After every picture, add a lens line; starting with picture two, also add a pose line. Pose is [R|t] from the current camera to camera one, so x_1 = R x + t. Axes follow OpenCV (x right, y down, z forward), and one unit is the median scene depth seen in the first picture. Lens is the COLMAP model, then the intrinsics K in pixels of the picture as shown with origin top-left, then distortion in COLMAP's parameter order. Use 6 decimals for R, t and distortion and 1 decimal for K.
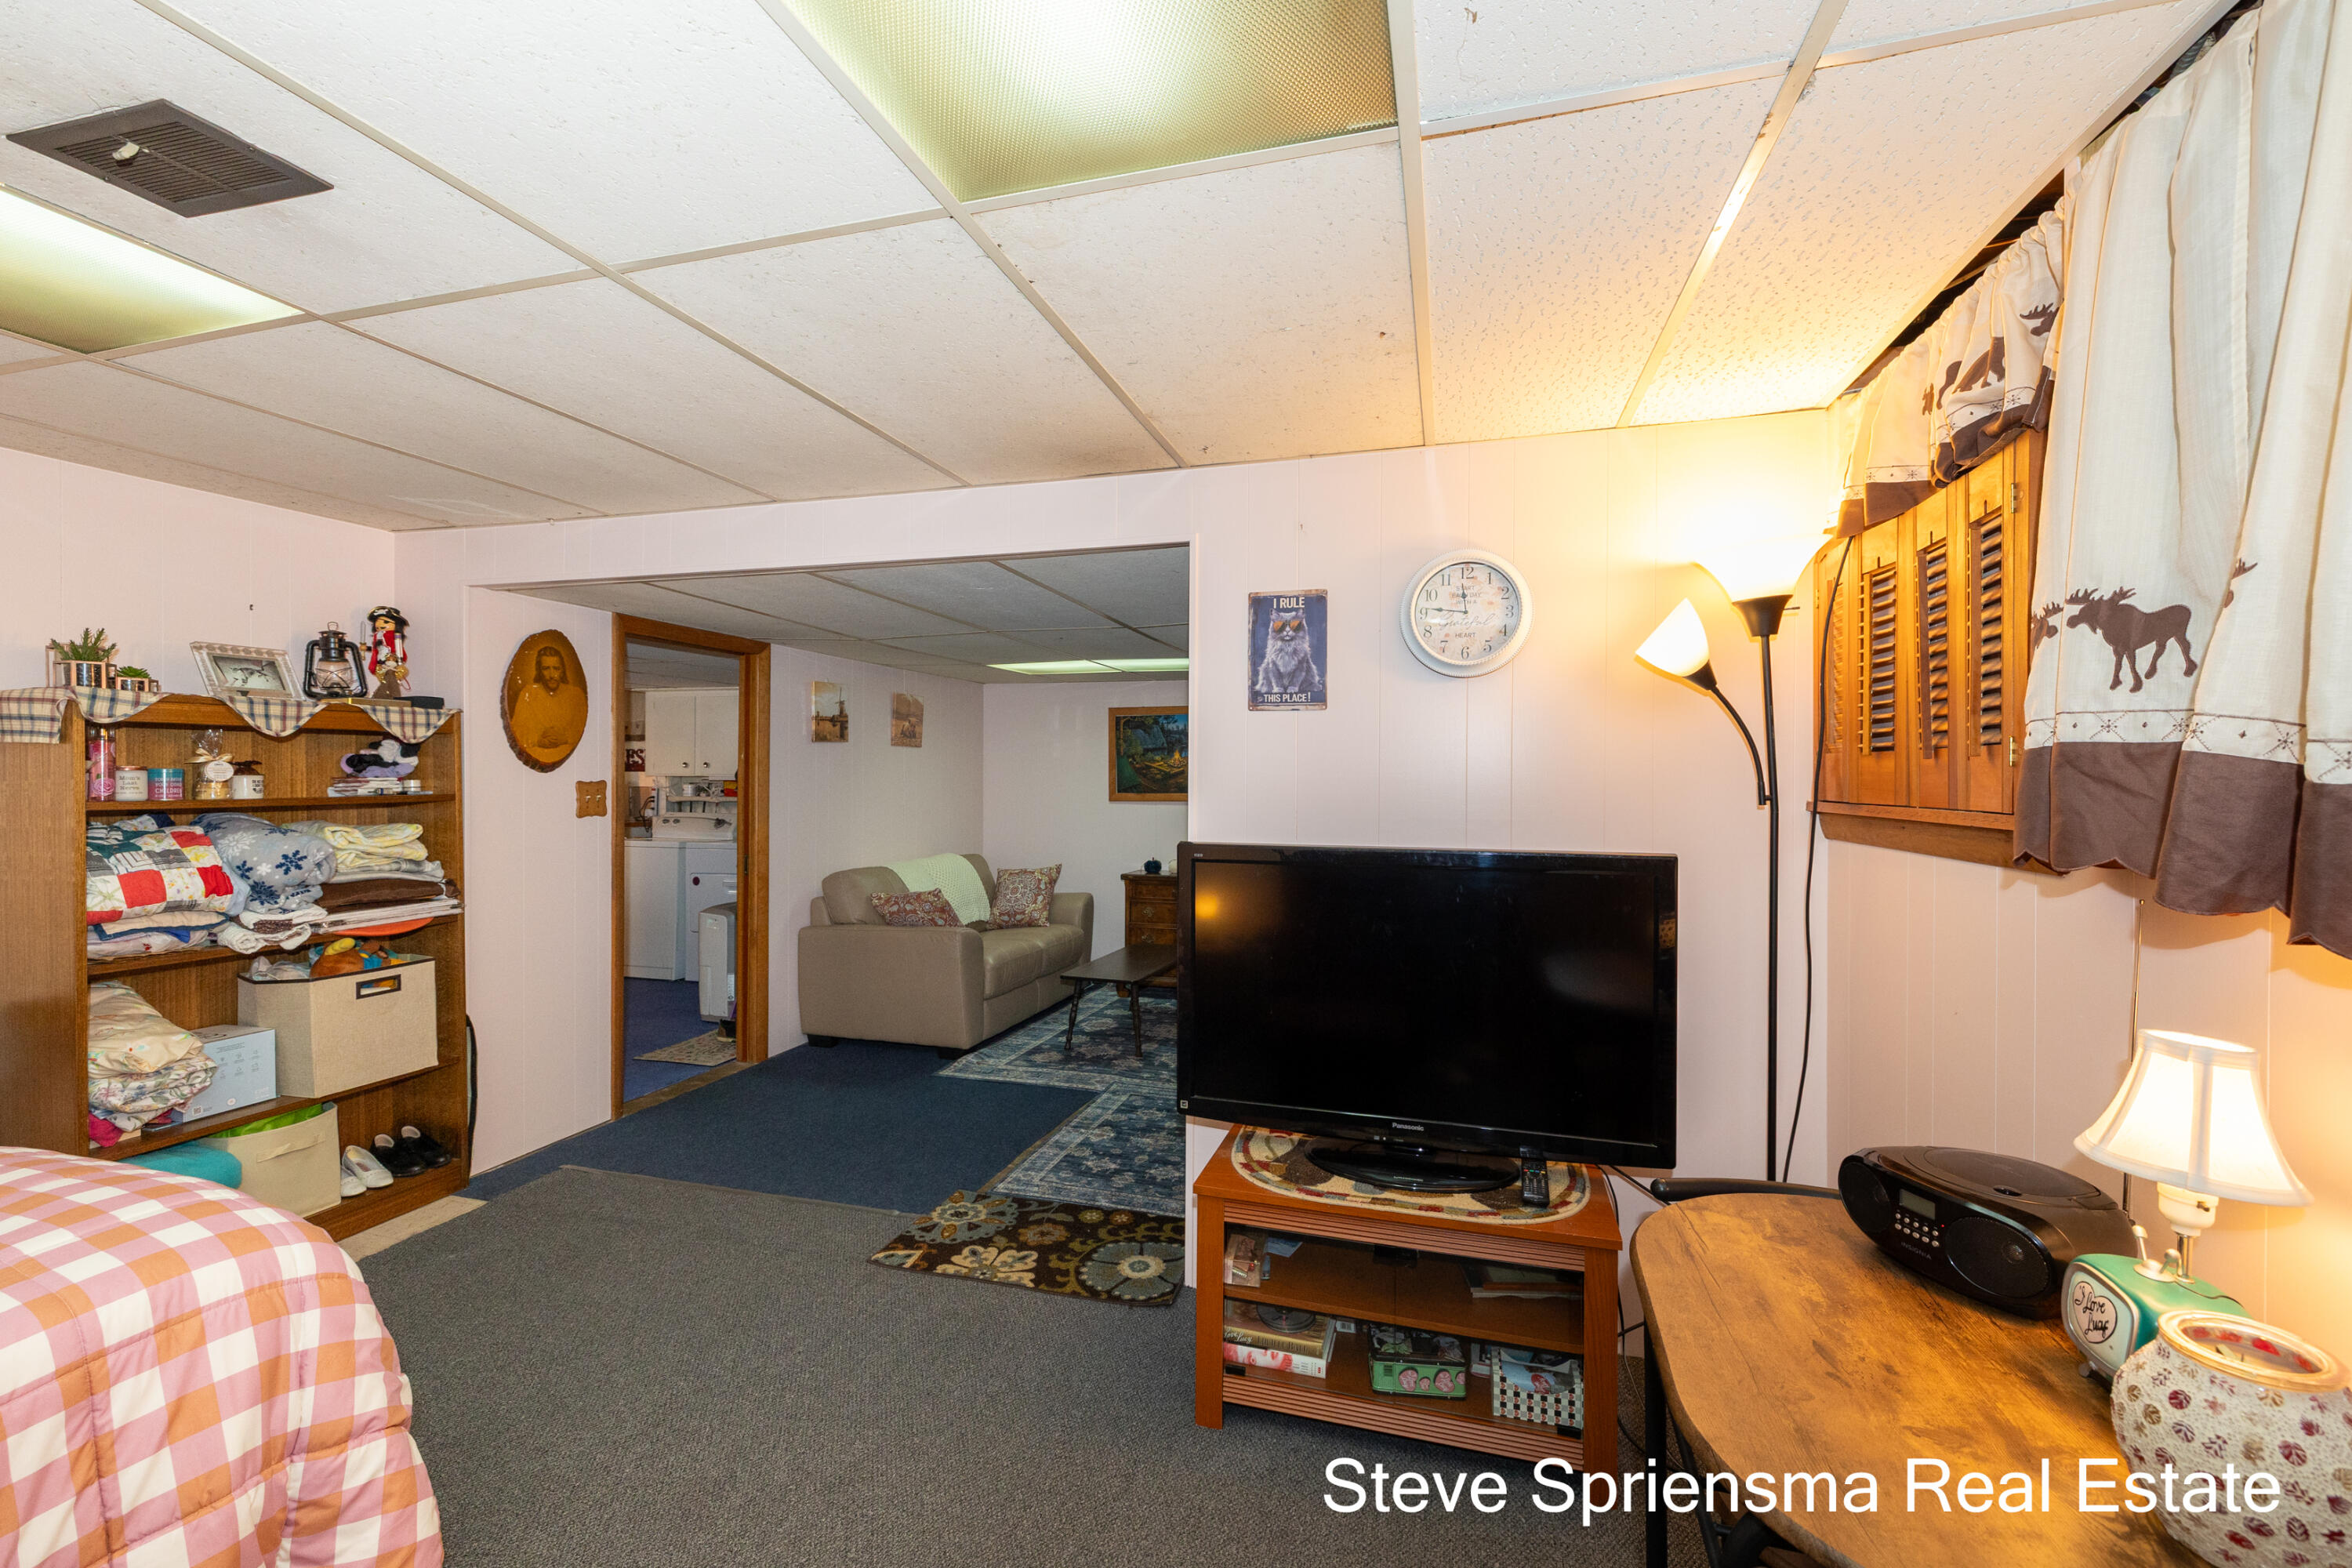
lens RADIAL K [[997.1, 0, 1166.8], [0, 997.1, 784.6], [0, 0, 1]] dist [-0.002573, 0.000358]
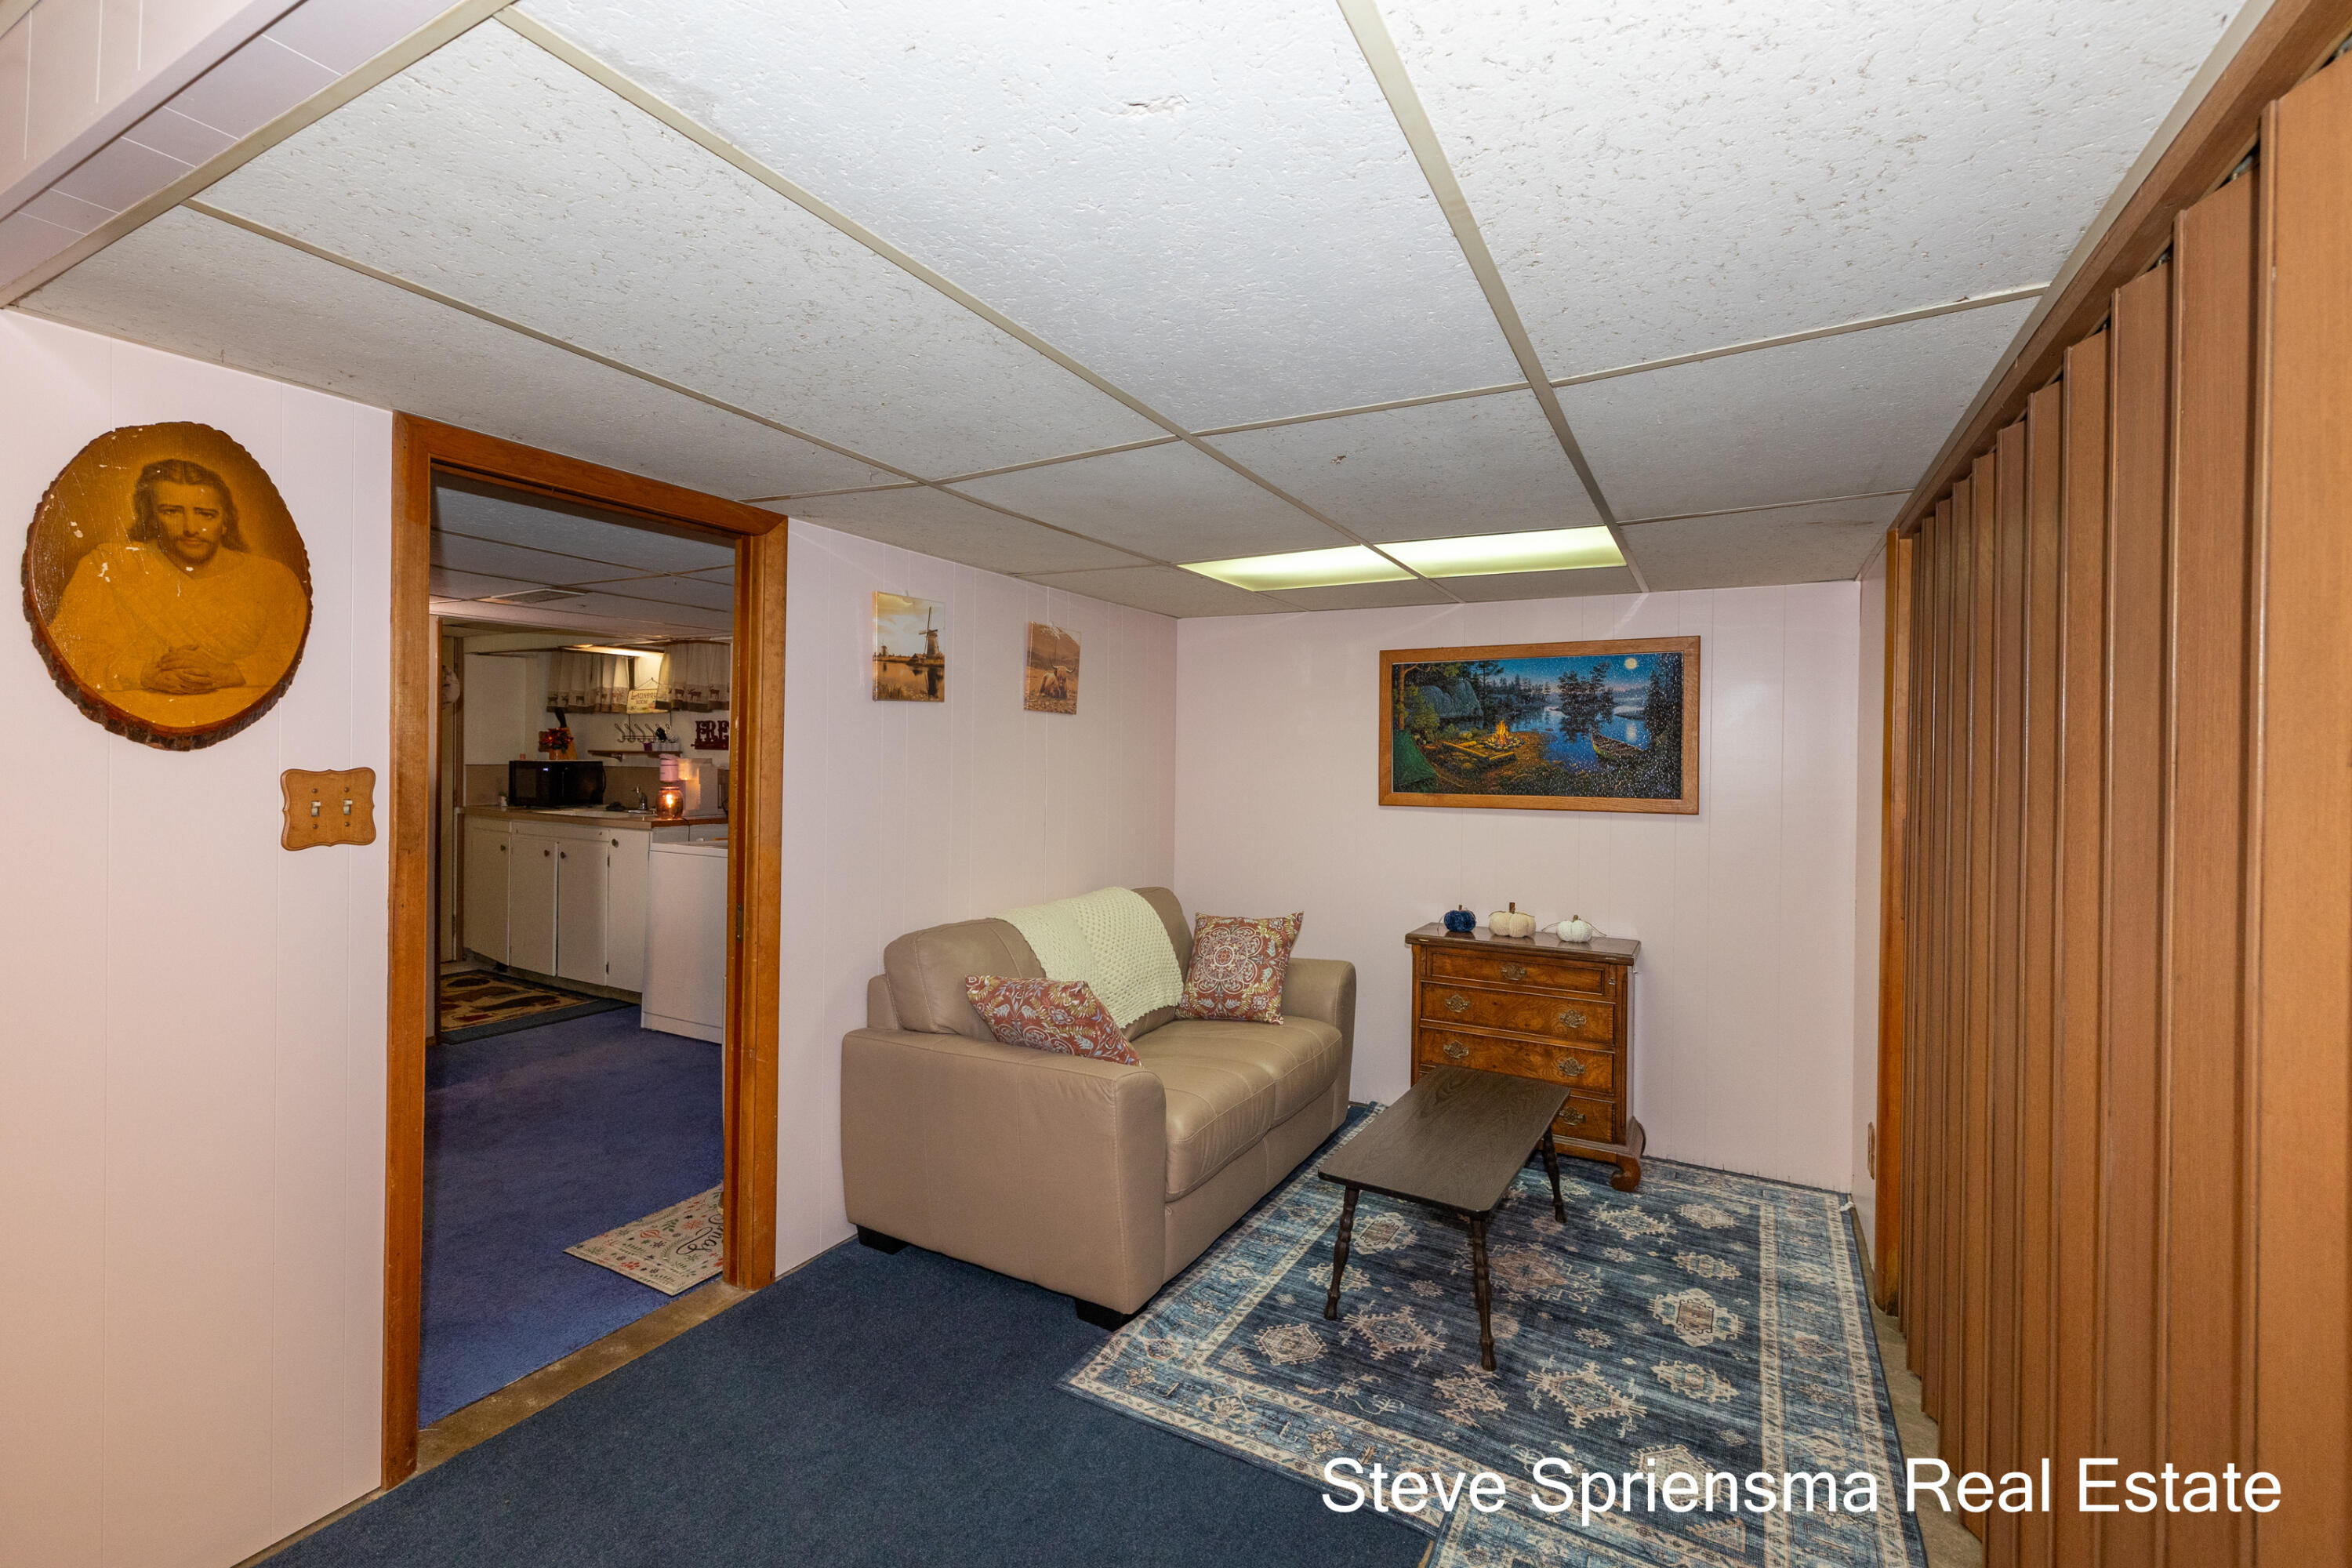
lens RADIAL K [[997.1, 0, 1151.5], [0, 997.1, 749.7], [0, 0, 1]] dist [-0.002573, 0.000358]
pose [[0.977026, 0.007804, -0.212978, -0.082010], [-0.011421, 0.999811, -0.015756, -0.007599], [0.212815, 0.017827, 0.976930, 0.485219]]
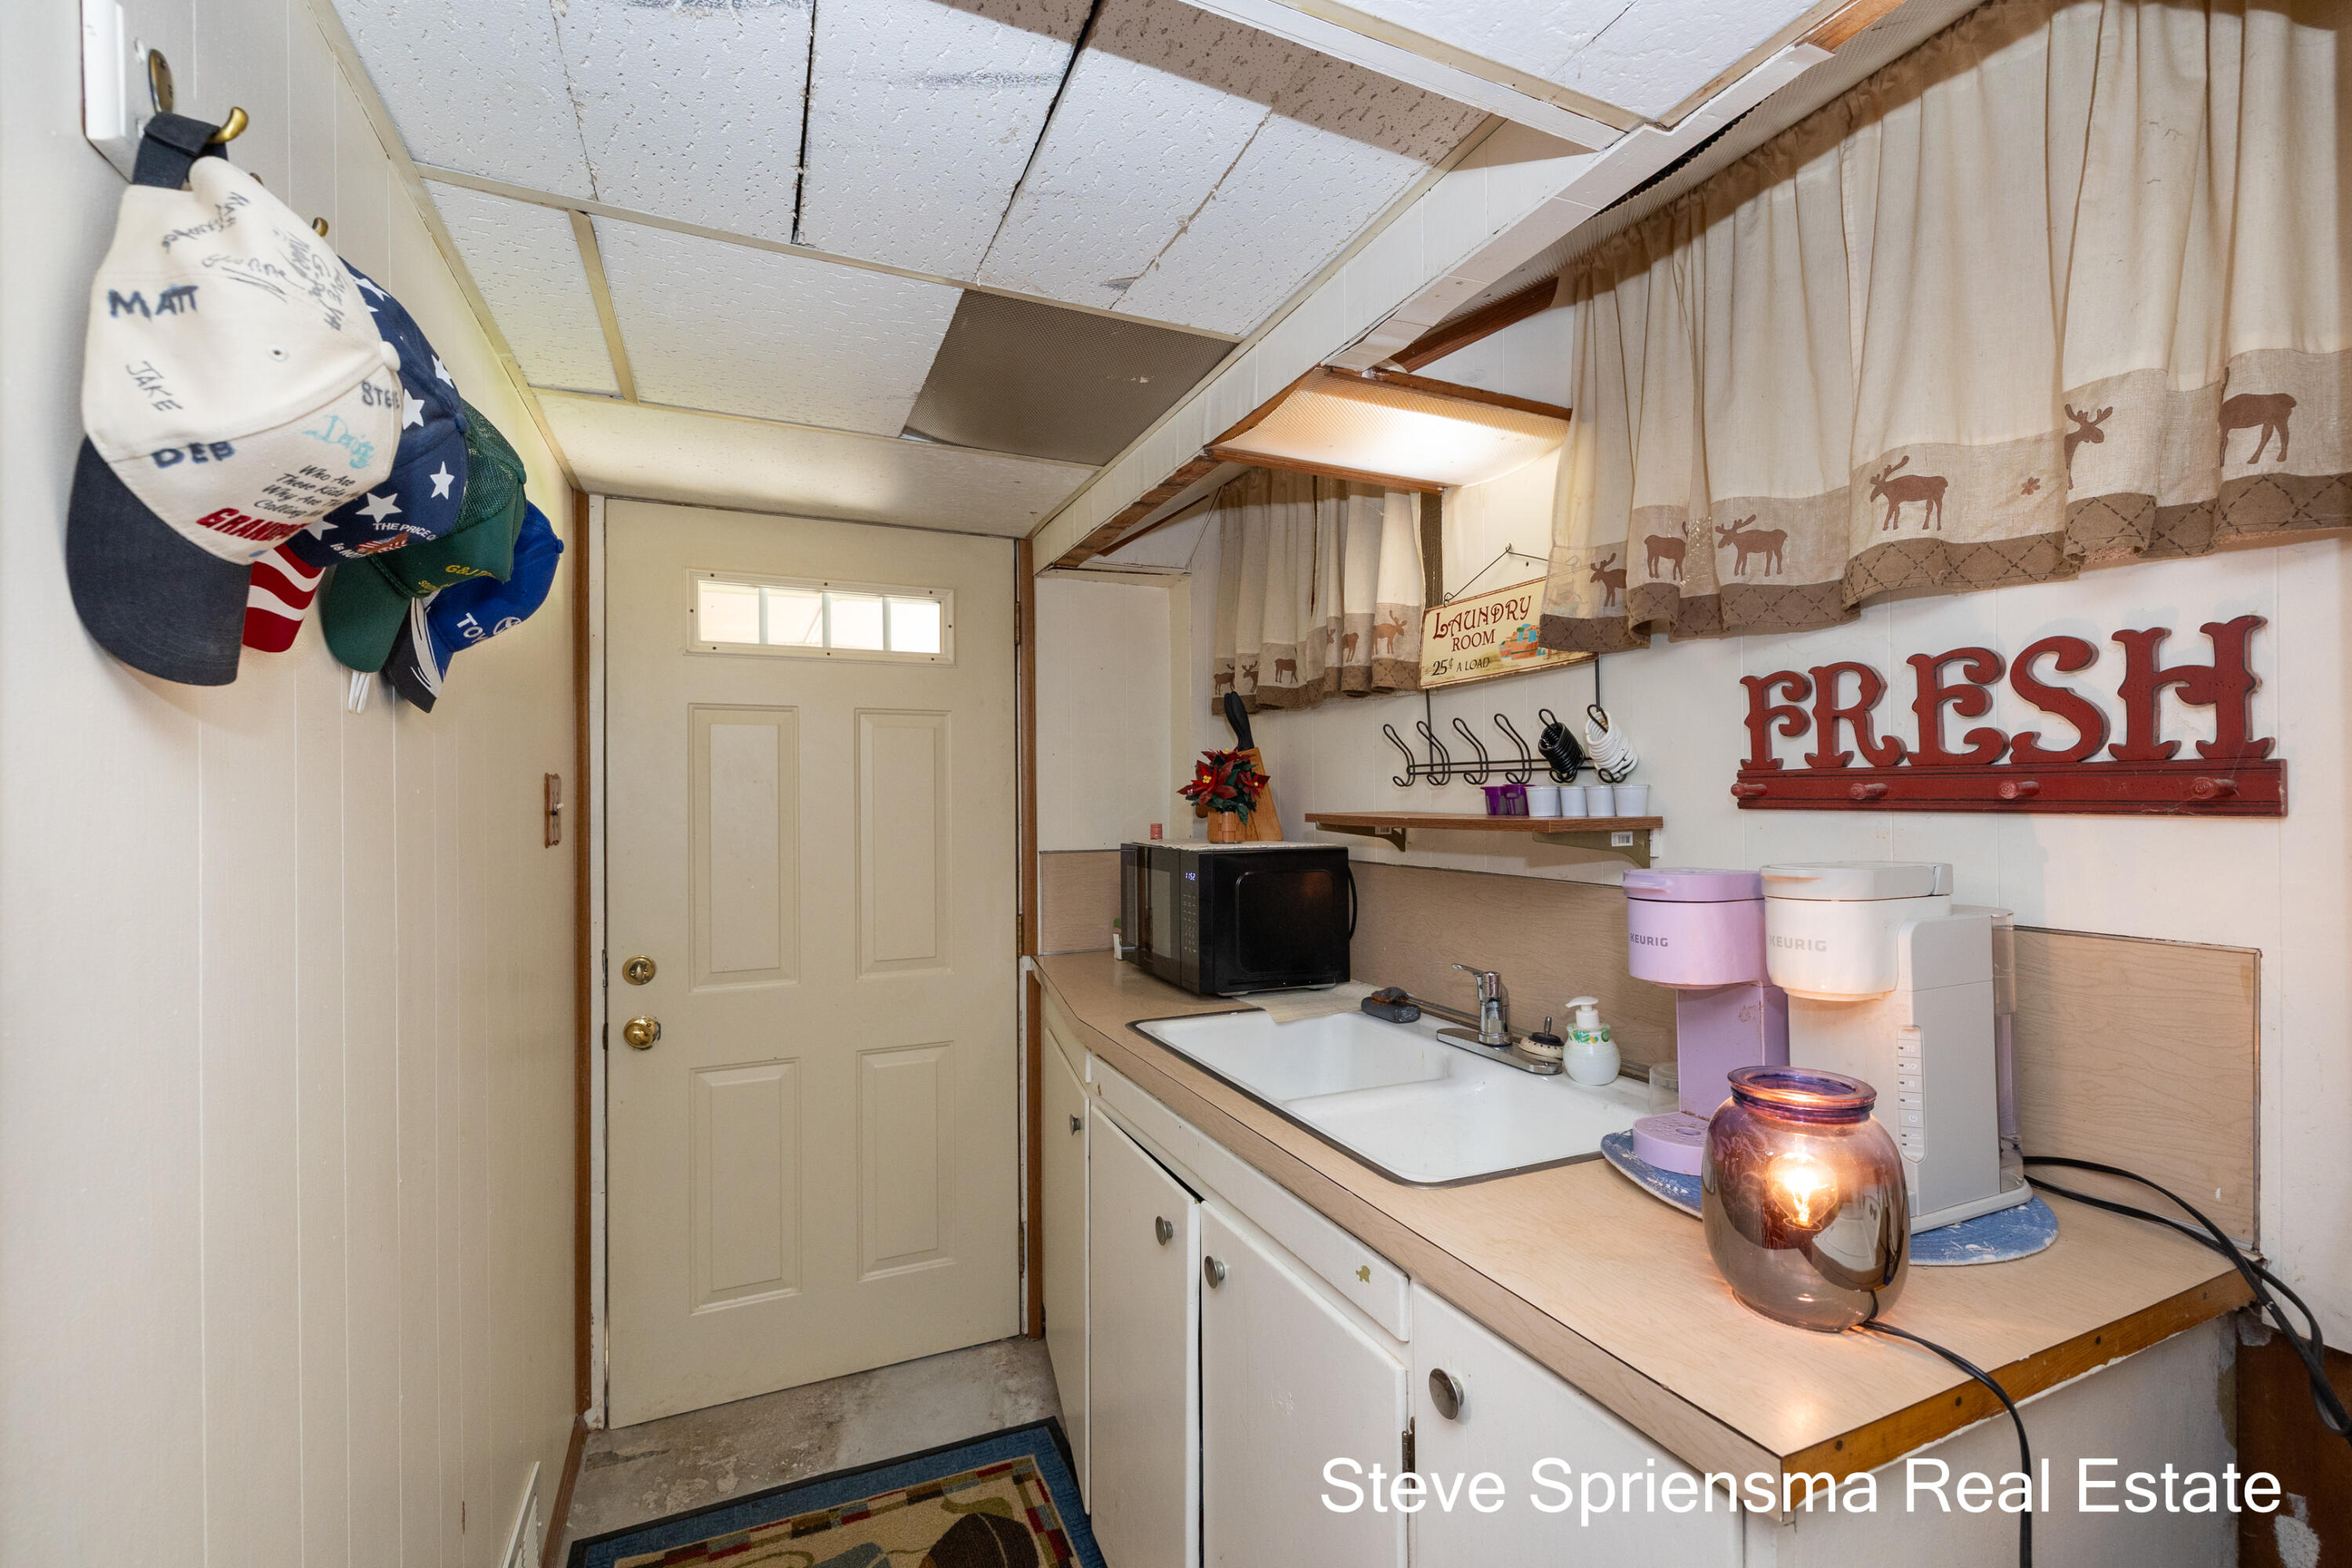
lens RADIAL K [[997.1, 0, 1196.3], [0, 997.1, 791.4], [0, 0, 1]] dist [-0.002573, 0.000358]
pose [[0.659938, -0.012117, -0.751222, -0.763940], [-0.007795, 0.999706, -0.022973, -0.018293], [0.751279, 0.021016, 0.659650, 1.254459]]
